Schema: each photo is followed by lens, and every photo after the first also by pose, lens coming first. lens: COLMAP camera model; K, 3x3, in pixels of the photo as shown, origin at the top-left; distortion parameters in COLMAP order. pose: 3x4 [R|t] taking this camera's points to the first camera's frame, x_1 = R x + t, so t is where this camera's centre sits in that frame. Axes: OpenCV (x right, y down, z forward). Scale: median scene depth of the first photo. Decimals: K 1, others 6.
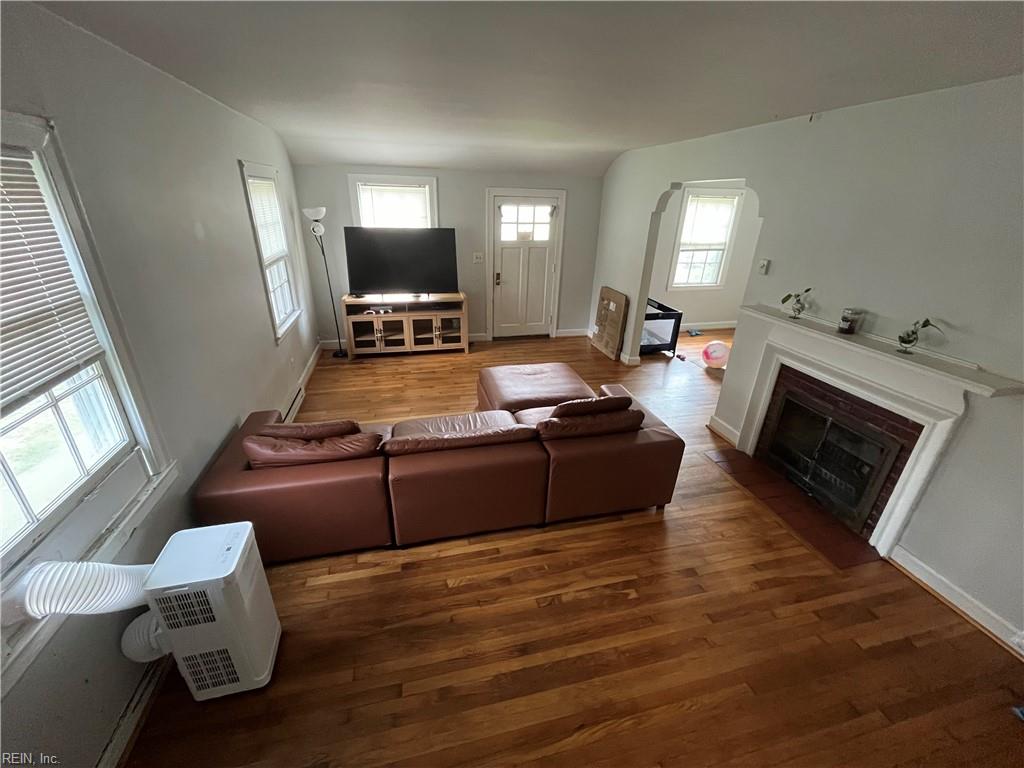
lens RADIAL K [[414.9, 0, 508.1], [0, 414.9, 380.7], [0, 0, 1]] dist [-0.001592, -0.000290]
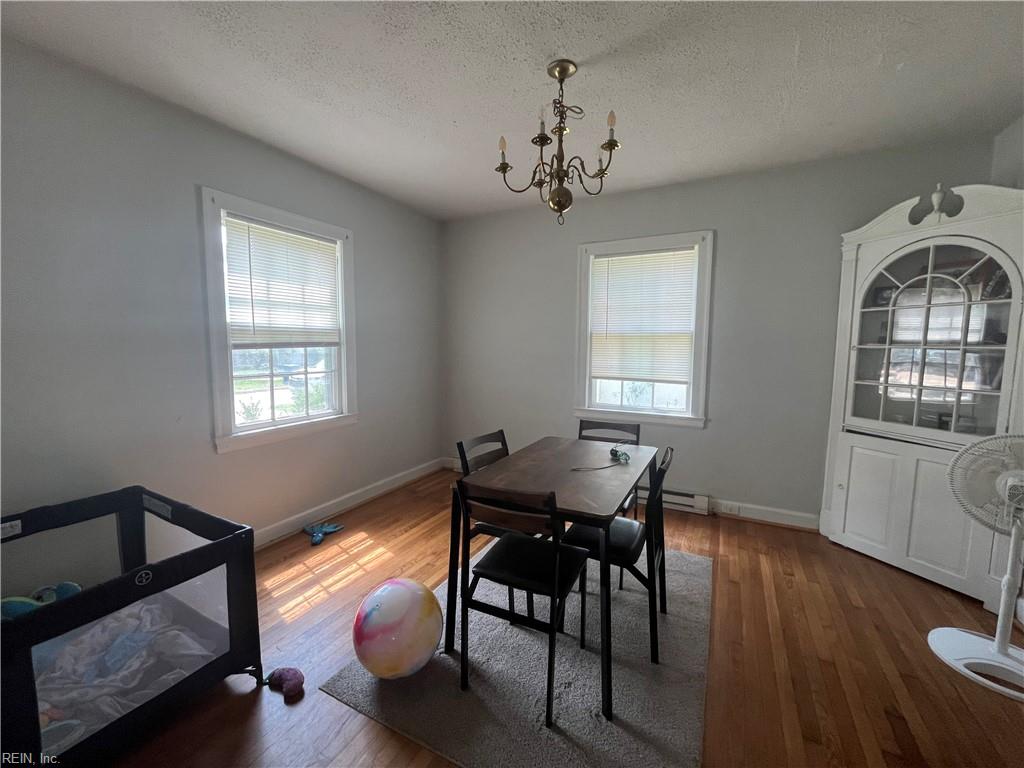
lens RADIAL K [[414.9, 0, 508.1], [0, 414.9, 380.7], [0, 0, 1]] dist [-0.001592, -0.000290]
pose [[0.656623, -0.088823, 0.748971, 0.580034], [0.311113, 0.936518, -0.161688, -0.280020], [-0.687063, 0.339182, 0.642573, 1.161496]]
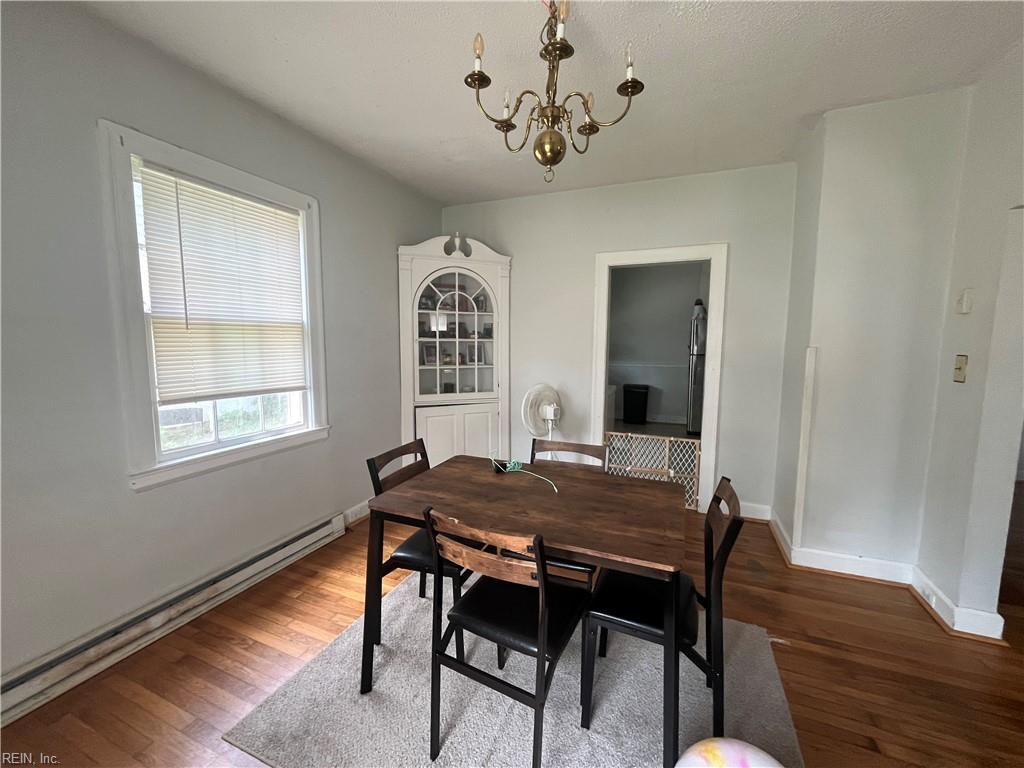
lens RADIAL K [[423.7, 0, 512.0], [0, 423.7, 384.0], [0, 0, 1]] dist [0.001226, 0.000012]
pose [[-0.806892, -0.098275, 0.582467, 0.819496], [0.205866, 0.877456, 0.433232, -0.559989], [-0.553665, 0.469482, -0.687781, 1.804887]]
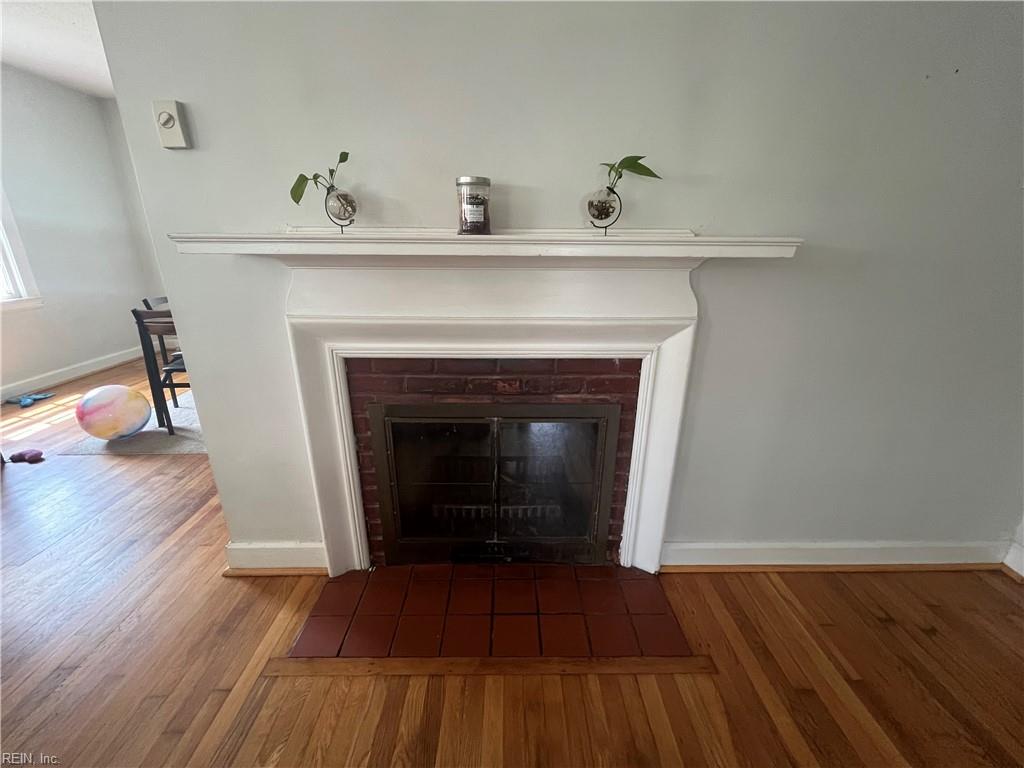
lens RADIAL K [[414.9, 0, 508.1], [0, 414.9, 380.7], [0, 0, 1]] dist [-0.001592, -0.000290]
pose [[0.222191, -0.334037, 0.915997, 0.294917], [0.393118, 0.890424, 0.229354, -0.053445], [-0.892238, 0.309135, 0.329160, 0.711327]]
